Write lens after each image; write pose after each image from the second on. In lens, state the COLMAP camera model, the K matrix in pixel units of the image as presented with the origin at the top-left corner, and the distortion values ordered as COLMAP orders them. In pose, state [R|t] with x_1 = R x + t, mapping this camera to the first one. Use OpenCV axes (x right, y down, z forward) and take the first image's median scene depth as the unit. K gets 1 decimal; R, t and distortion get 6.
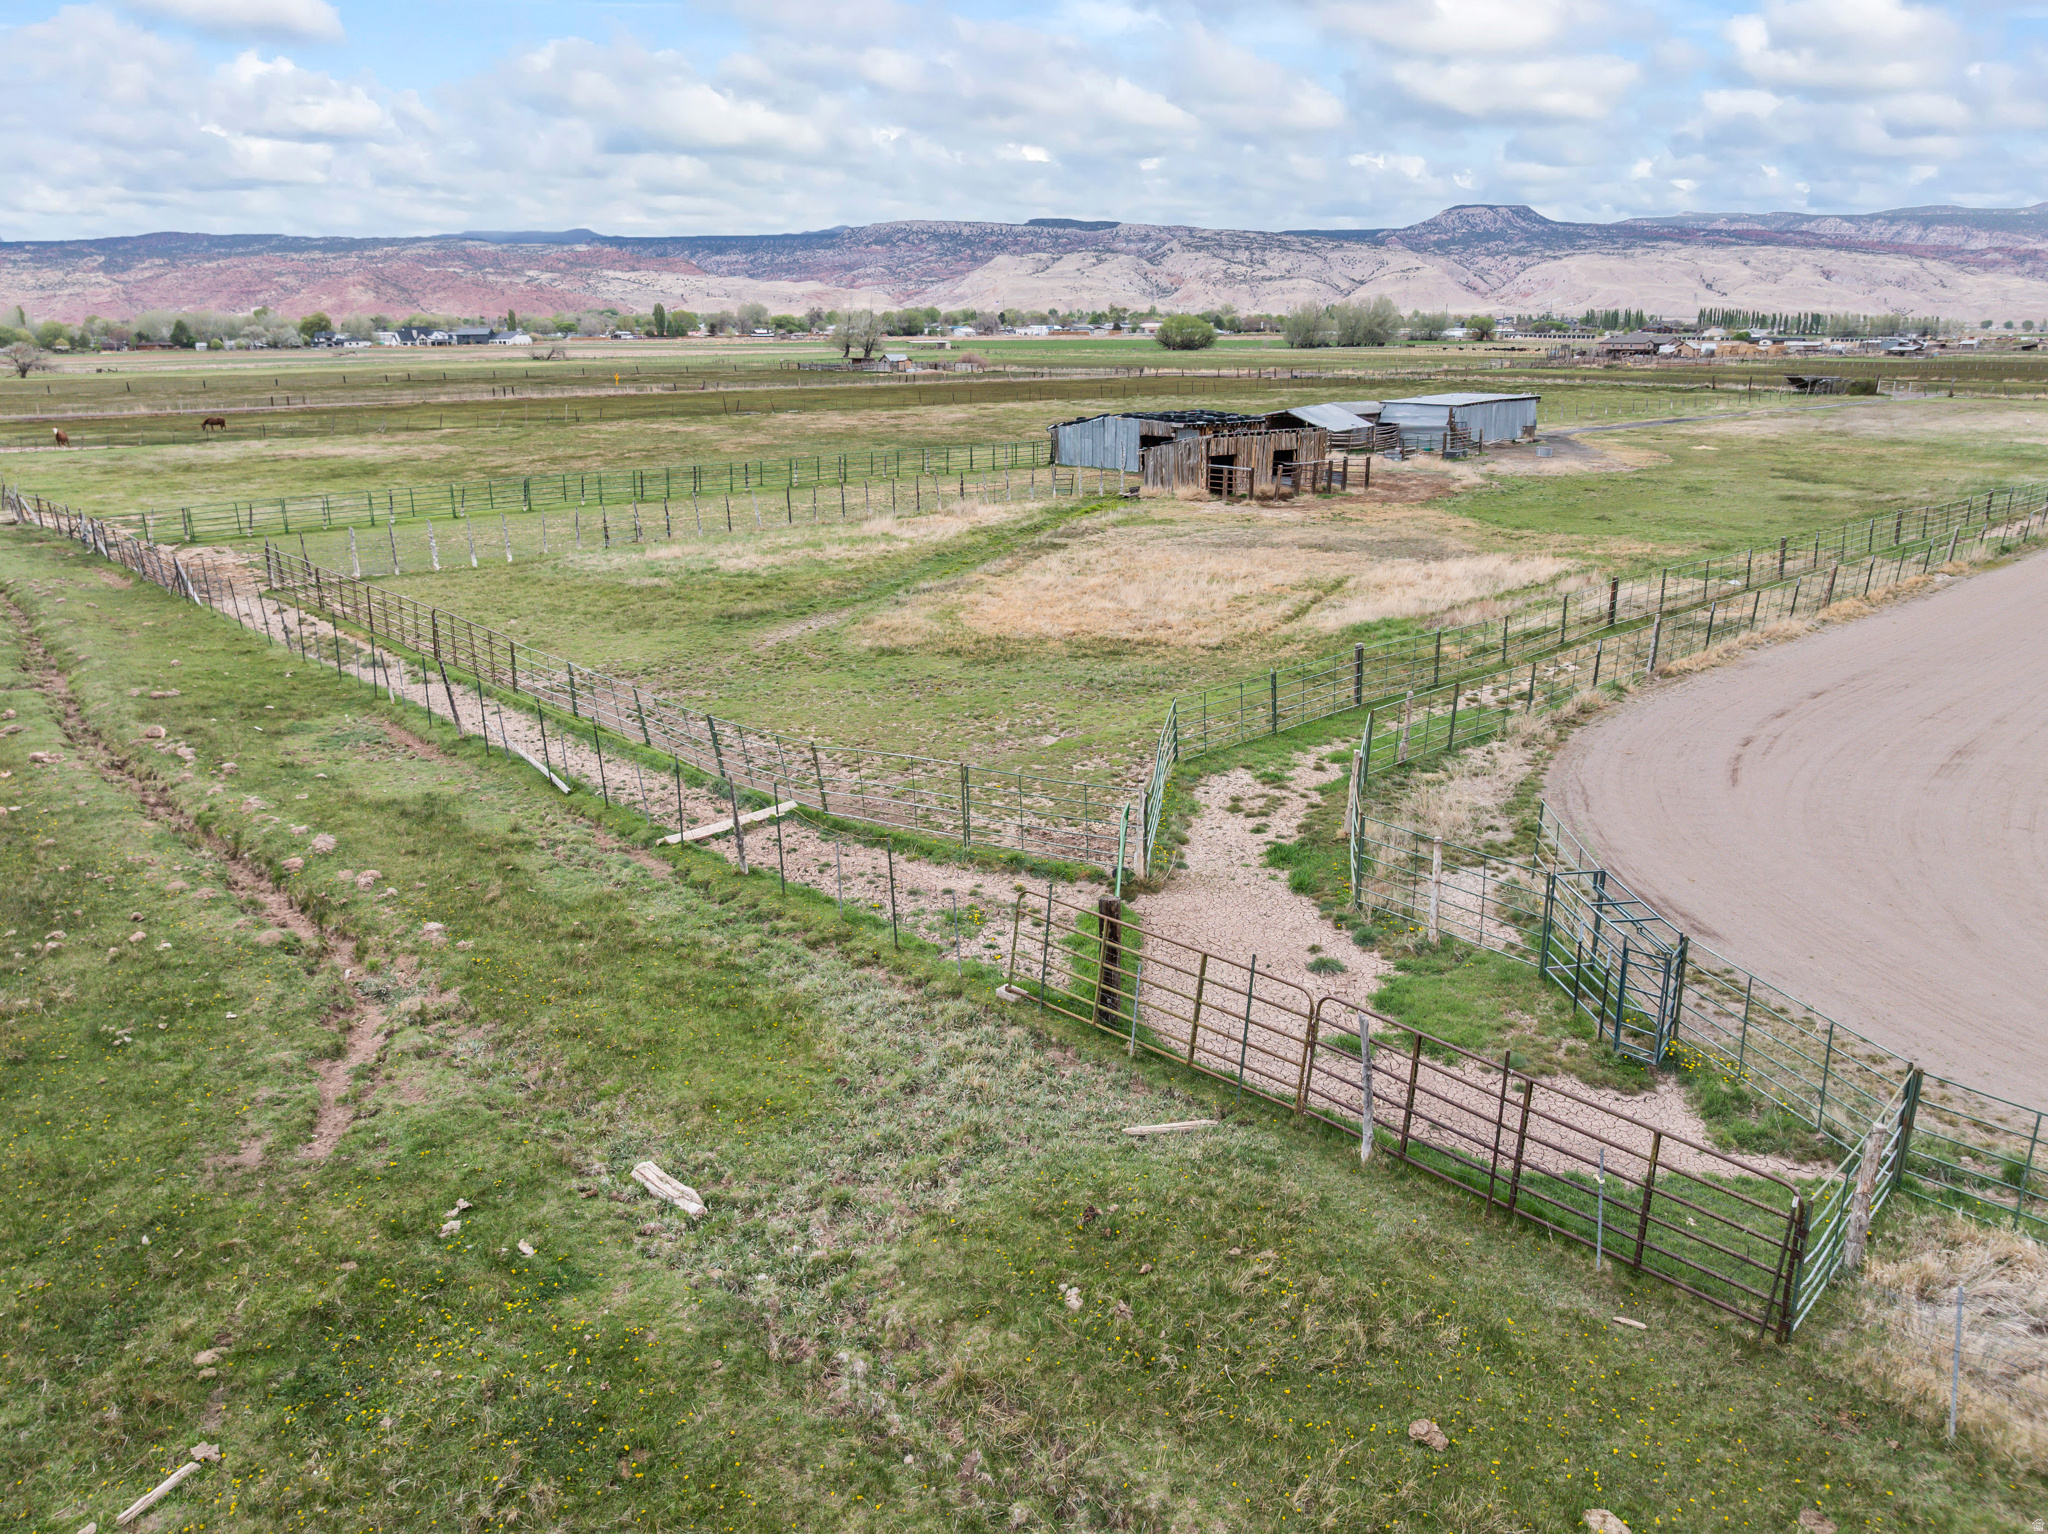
lens RADIAL K [[1436.6, 0, 1033.6], [0, 1436.6, 759.0], [0, 0, 1]] dist [-0.024521, -0.025827]
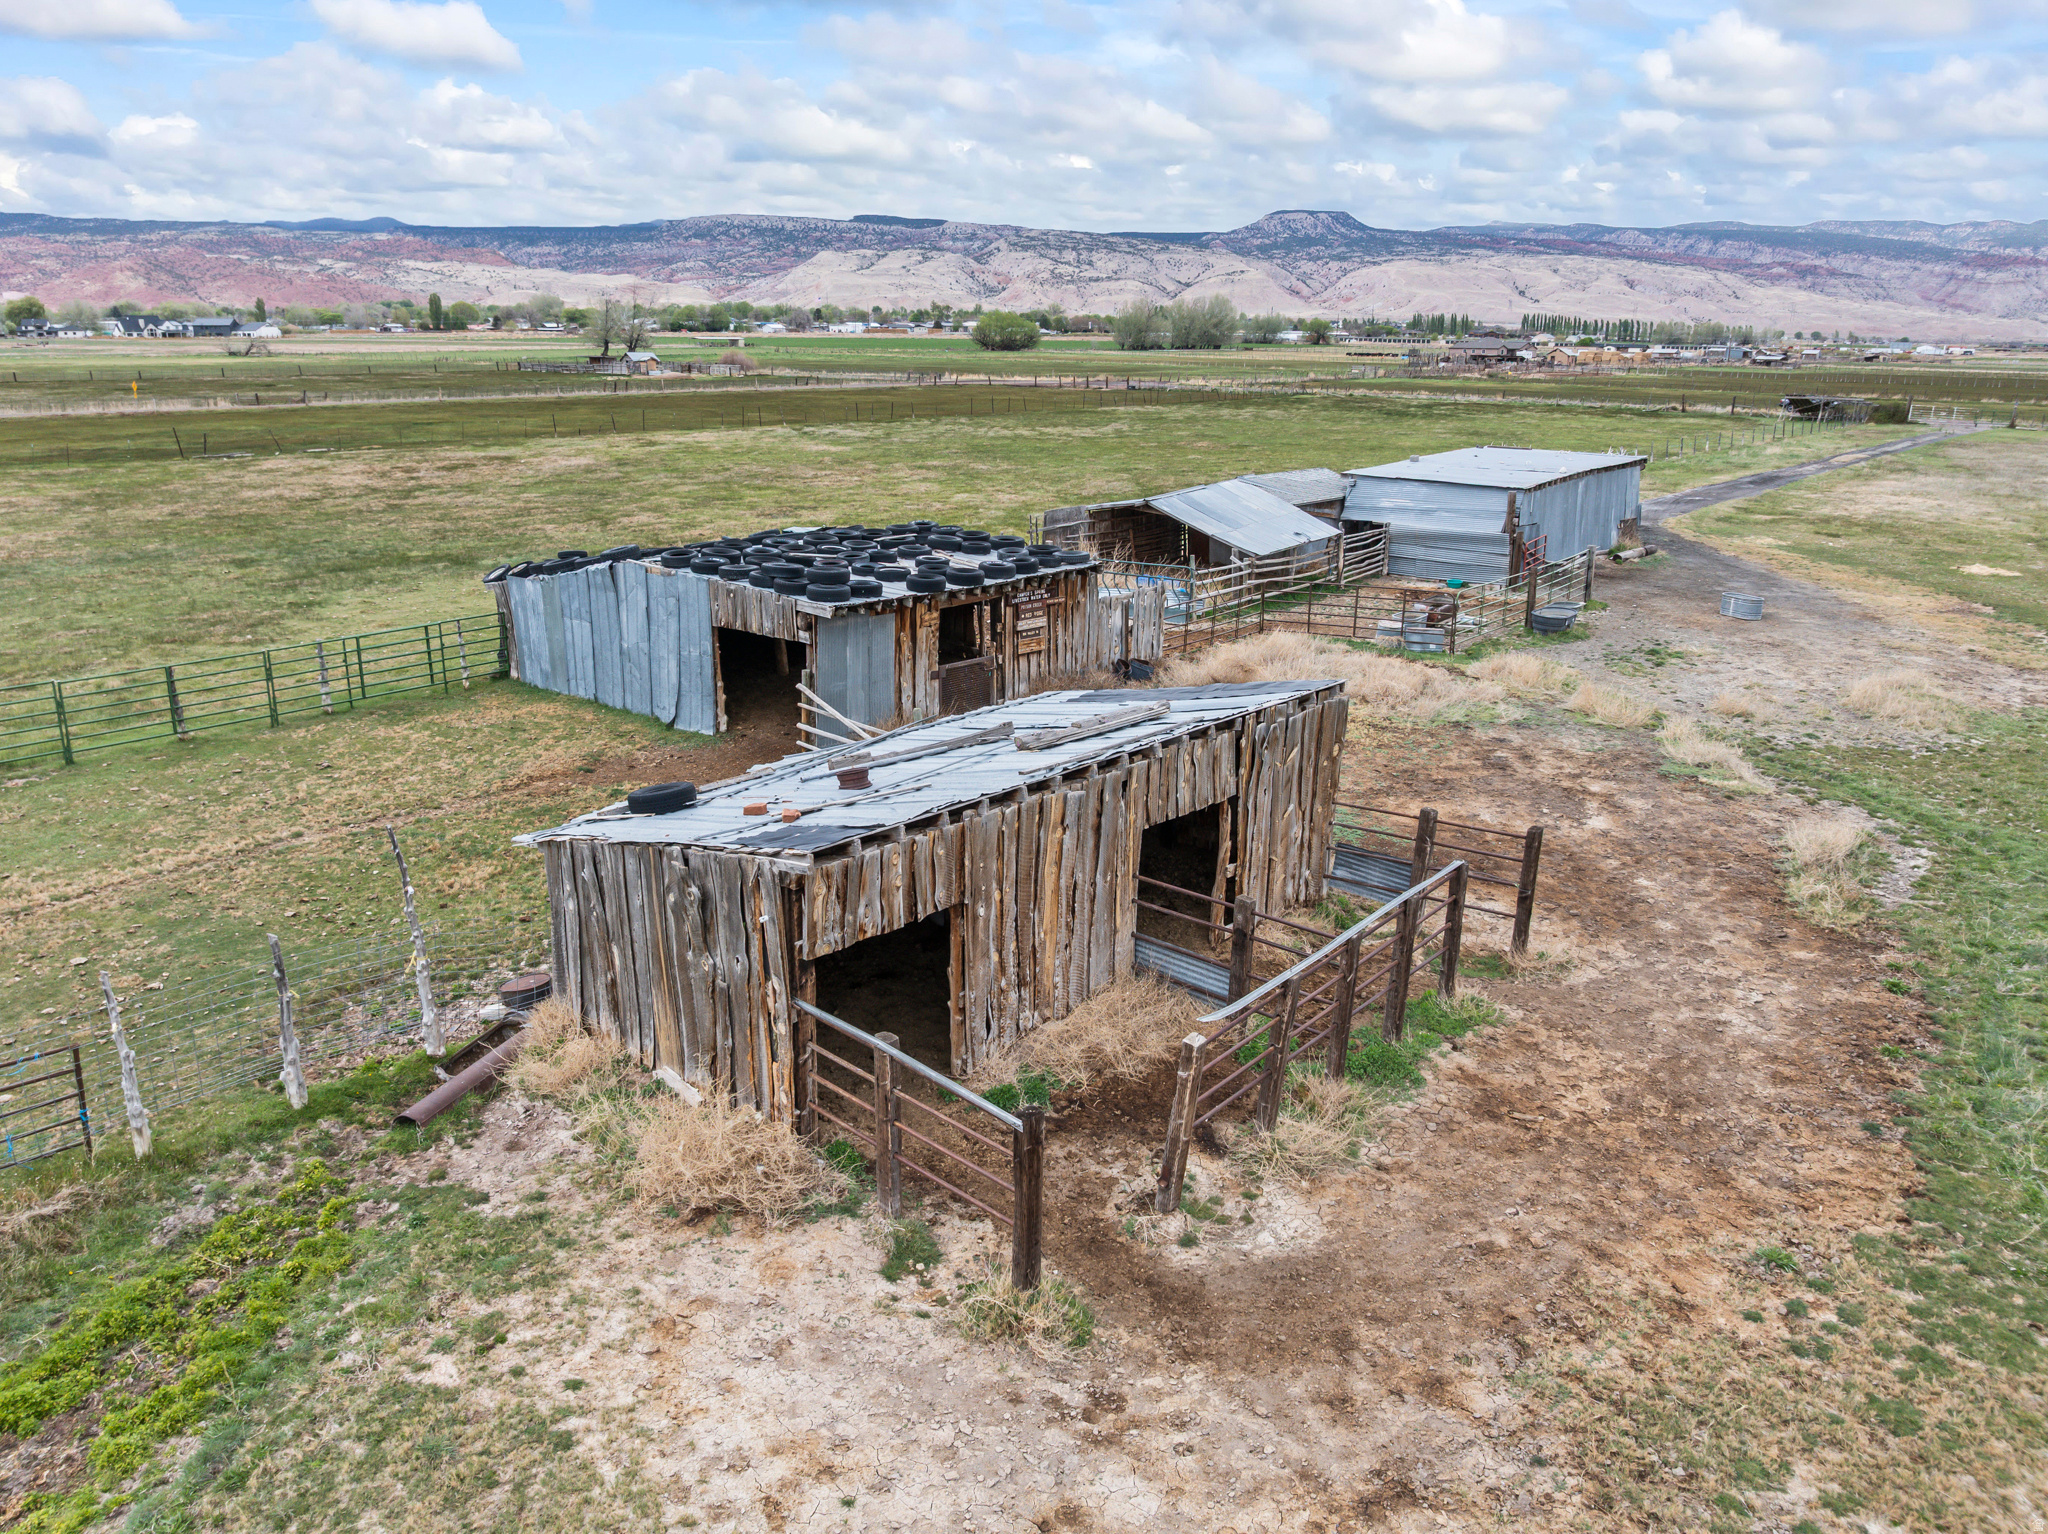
lens RADIAL K [[1436.6, 0, 1033.6], [0, 1436.6, 759.0], [0, 0, 1]] dist [-0.024521, -0.025827]
pose [[0.993421, -0.018666, 0.112990, 0.015546], [0.018620, 0.999826, 0.001465, -0.027909], [-0.112997, 0.000649, 0.993595, 0.096366]]
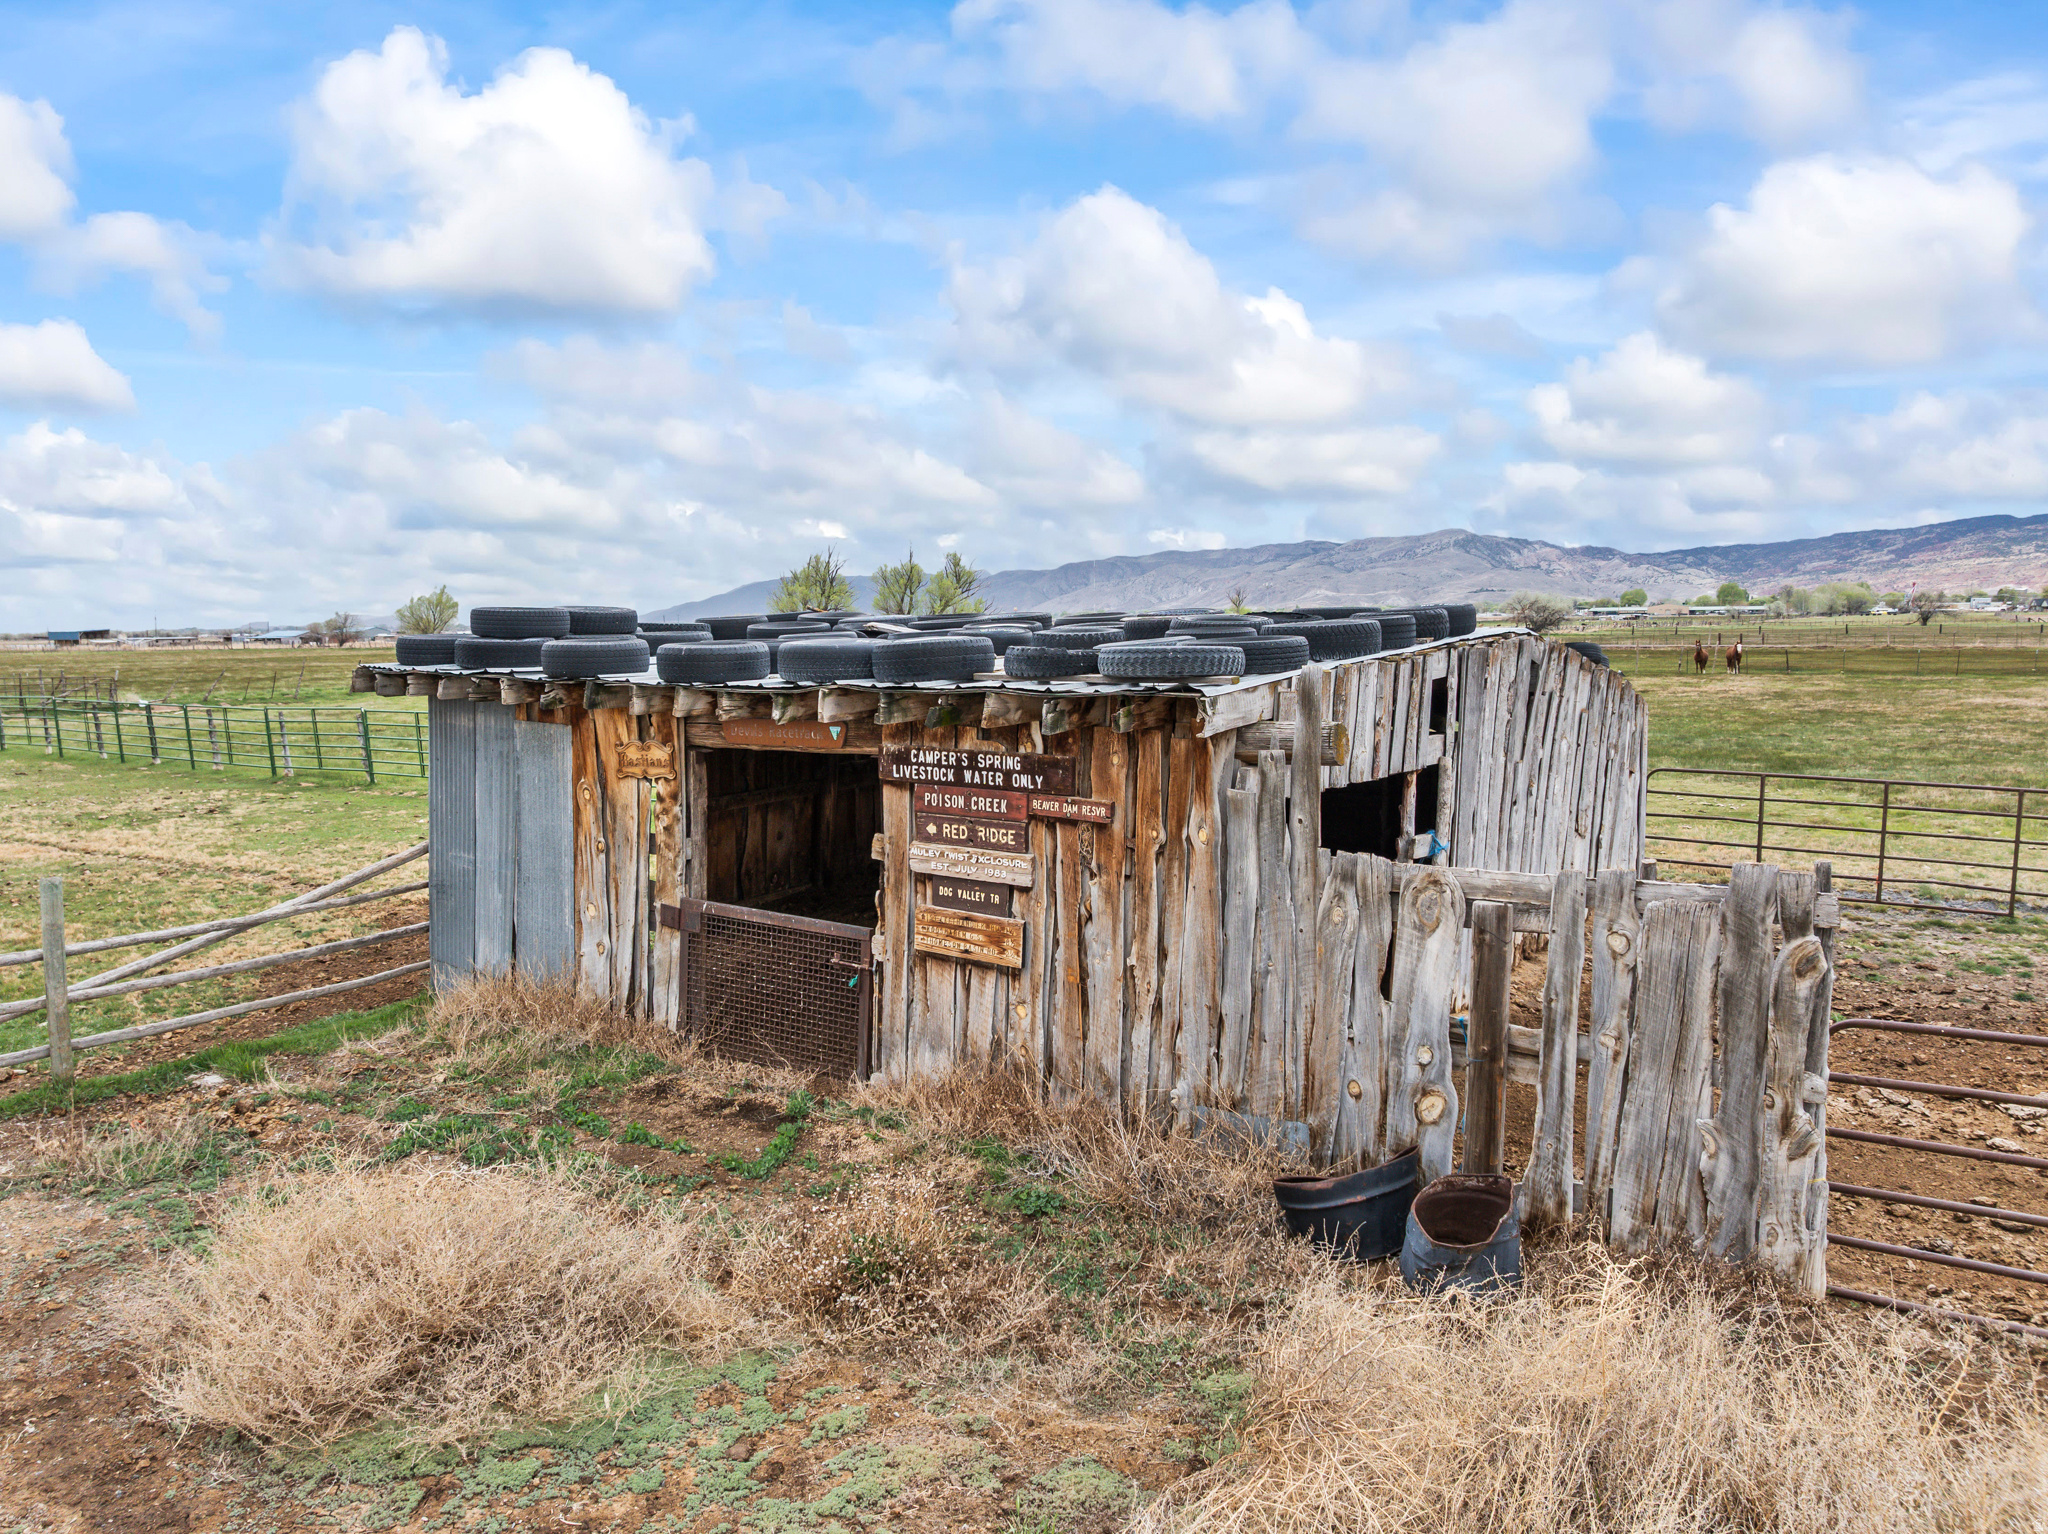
lens RADIAL K [[1436.6, 0, 1033.6], [0, 1436.6, 759.0], [0, 0, 1]] dist [-0.024521, -0.025827]
pose [[0.231858, 0.091432, -0.968443, 0.035460], [-0.263796, 0.964176, 0.027873, -0.034151], [0.936298, 0.249009, 0.247671, 0.142703]]
